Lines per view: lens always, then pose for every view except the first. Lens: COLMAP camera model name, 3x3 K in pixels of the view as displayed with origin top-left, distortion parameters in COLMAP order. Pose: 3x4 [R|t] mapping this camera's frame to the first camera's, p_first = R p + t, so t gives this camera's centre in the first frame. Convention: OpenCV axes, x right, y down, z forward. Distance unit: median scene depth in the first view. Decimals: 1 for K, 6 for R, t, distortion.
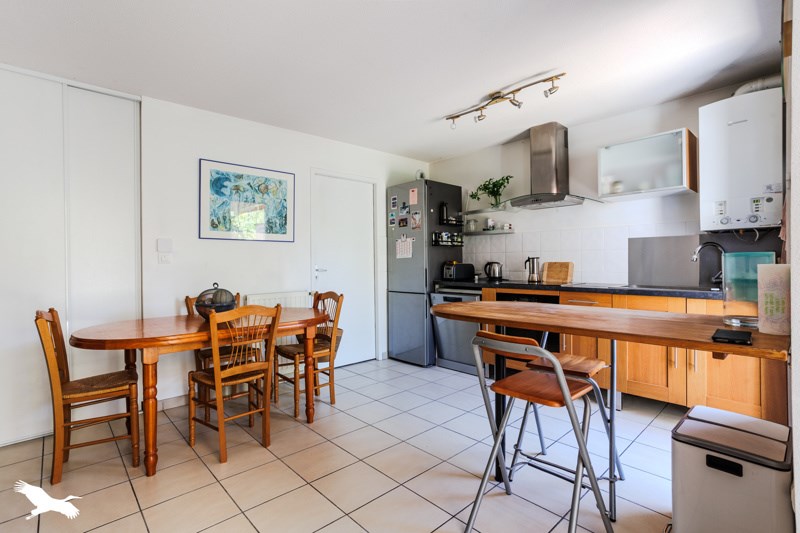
lens RADIAL K [[387.0, 0, 398.5], [0, 387.0, 262.9], [0, 0, 1]] dist [-0.012155, 0.001703]
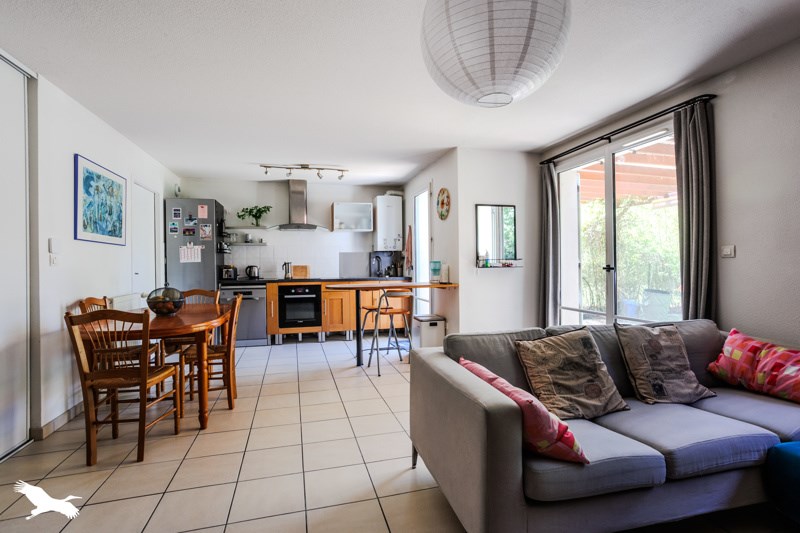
lens RADIAL K [[387.0, 0, 398.6], [0, 387.0, 265.3], [0, 0, 1]] dist [-0.012155, 0.001703]
pose [[0.453262, 0.000182, 0.891378, -0.827039], [0.011285, 0.999919, -0.005942, 0.011135], [-0.891306, 0.012753, 0.453223, -0.095613]]
